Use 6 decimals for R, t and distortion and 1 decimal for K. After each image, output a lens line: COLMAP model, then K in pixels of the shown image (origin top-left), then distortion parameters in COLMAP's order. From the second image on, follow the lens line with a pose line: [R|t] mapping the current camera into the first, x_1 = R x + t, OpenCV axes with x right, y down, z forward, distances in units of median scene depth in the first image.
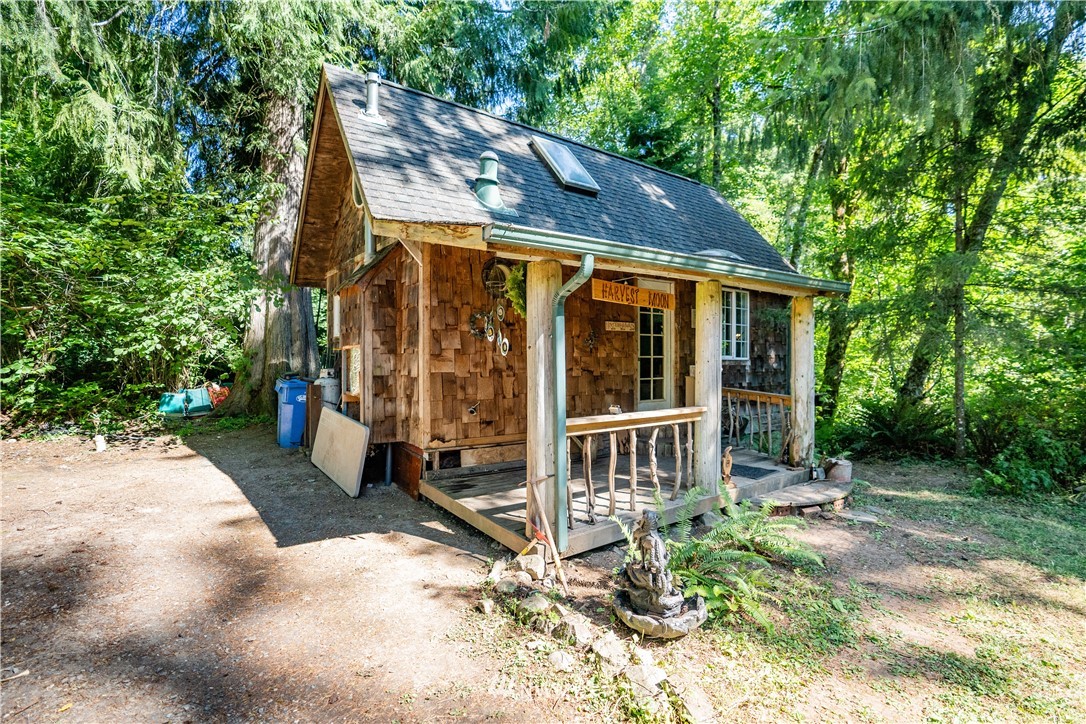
lens RADIAL K [[507.5, 0, 543.0], [0, 507.5, 362.0], [0, 0, 1]] dist [-0.072488, 0.026531]
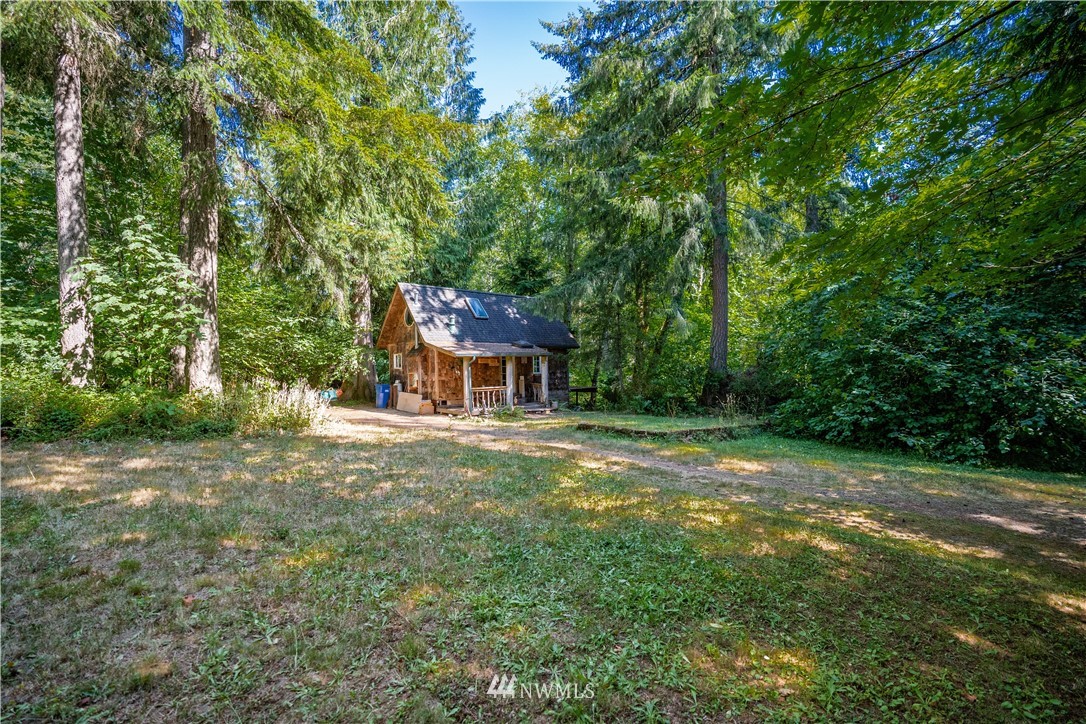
lens RADIAL K [[510.0, 0, 518.4], [0, 510.0, 363.6], [0, 0, 1]] dist [0.000760, 0.000020]
pose [[0.997892, -0.023867, 0.060341, 0.120125], [0.025348, 0.999393, -0.023908, 0.005319], [-0.059734, 0.025388, 0.997891, -2.324019]]
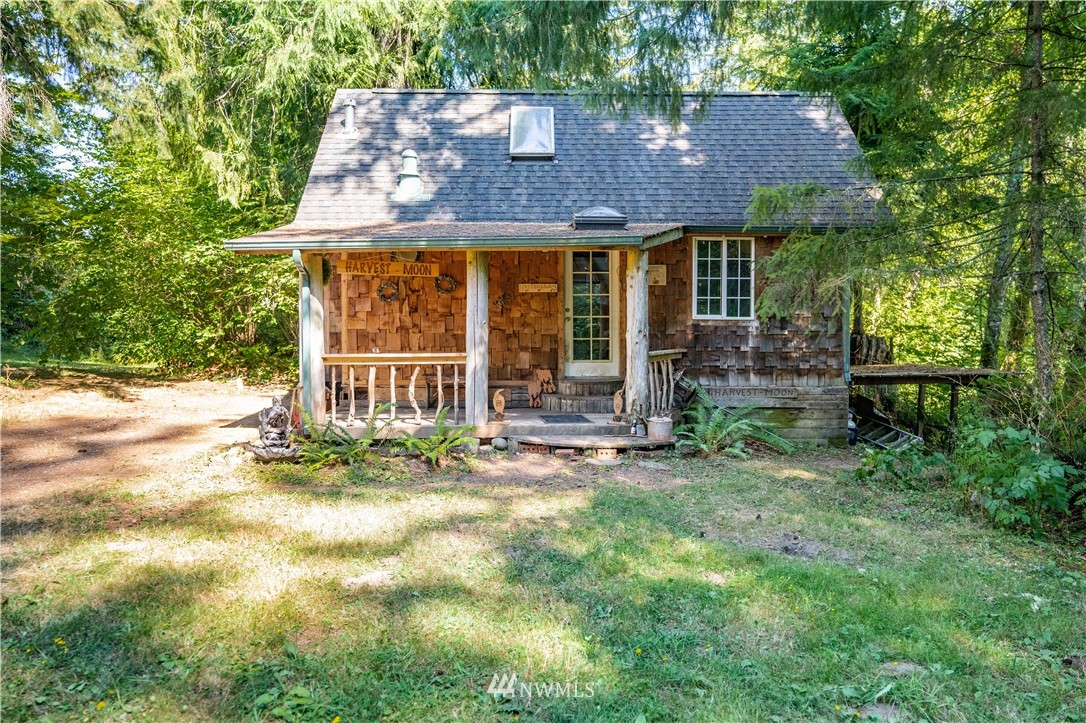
lens RADIAL K [[747.5, 0, 543.5], [0, 747.5, 347.1], [0, 0, 1]] dist [0.008022, 0.002131]
pose [[0.815157, 0.002815, -0.579233, 1.124403], [-0.002712, 0.999996, 0.001043, 0.054394], [0.579234, 0.000720, 0.815161, -0.278699]]
